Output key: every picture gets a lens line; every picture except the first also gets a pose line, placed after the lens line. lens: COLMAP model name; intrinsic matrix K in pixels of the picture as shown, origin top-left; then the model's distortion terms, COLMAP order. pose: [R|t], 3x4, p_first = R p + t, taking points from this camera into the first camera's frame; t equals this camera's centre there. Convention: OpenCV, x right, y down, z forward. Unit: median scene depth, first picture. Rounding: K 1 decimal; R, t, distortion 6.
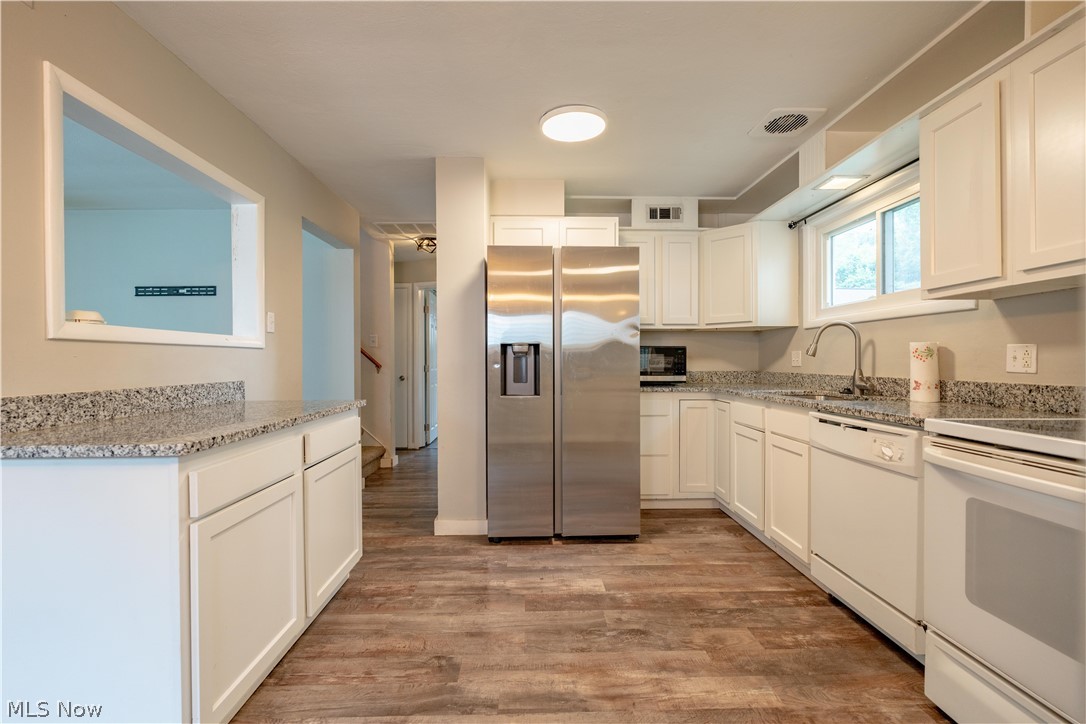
lens RADIAL K [[473.3, 0, 541.7], [0, 473.3, 363.5], [0, 0, 1]] dist [-0.002854, -0.000108]
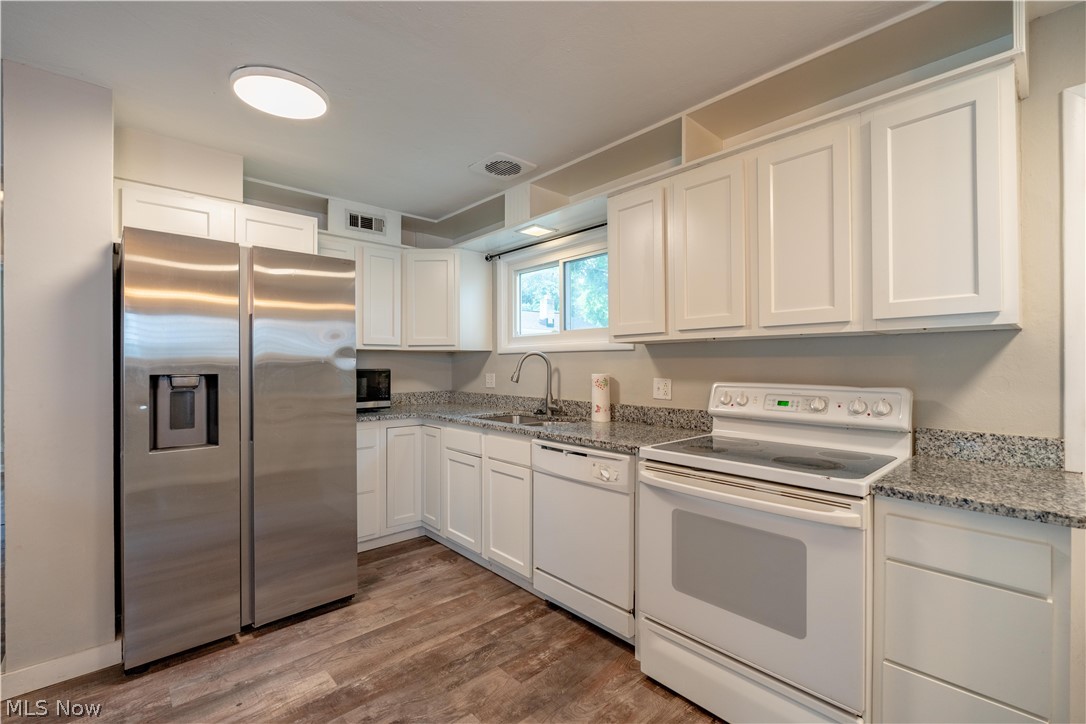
lens RADIAL K [[473.0, 0, 541.6], [0, 473.0, 363.4], [0, 0, 1]] dist [-0.003410, 0.000043]
pose [[0.755839, 0.001917, 0.654754, -0.122840], [0.003620, 0.999968, -0.007107, -0.060132], [-0.654747, 0.007742, 0.755808, 0.145025]]
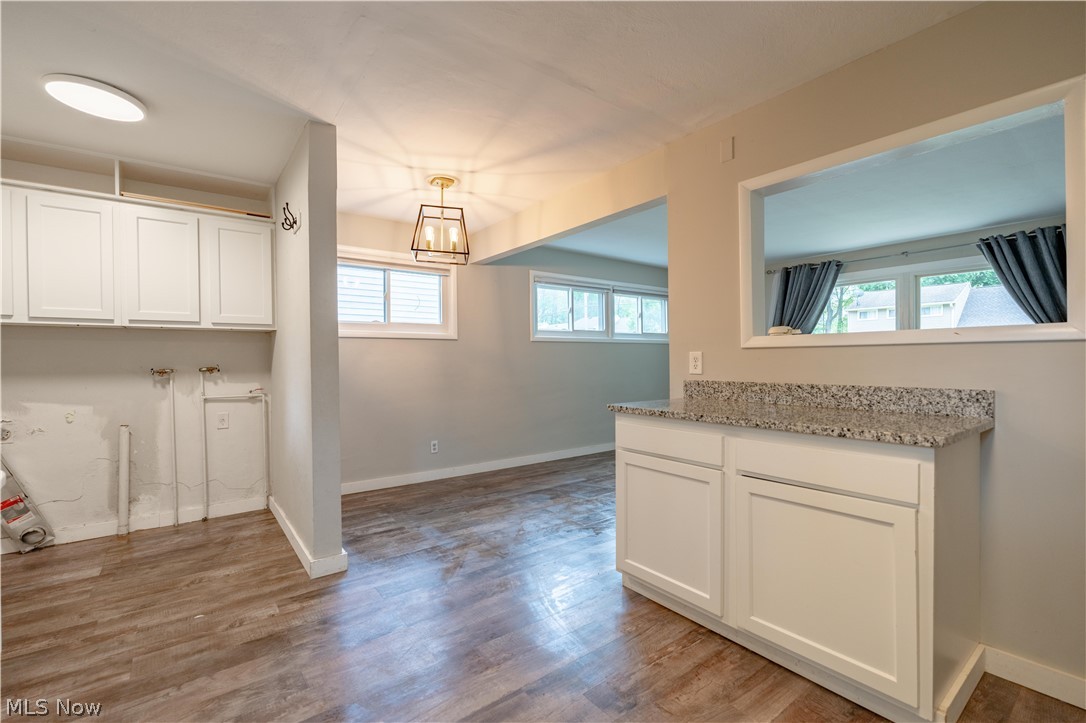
lens RADIAL K [[473.0, 0, 541.6], [0, 473.0, 362.9], [0, 0, 1]] dist [-0.003410, 0.000043]
pose [[-0.813728, 0.015567, -0.581037, 0.302669], [0.007835, 0.999844, 0.015815, -0.019706], [0.581193, 0.008317, -0.813723, 1.173358]]
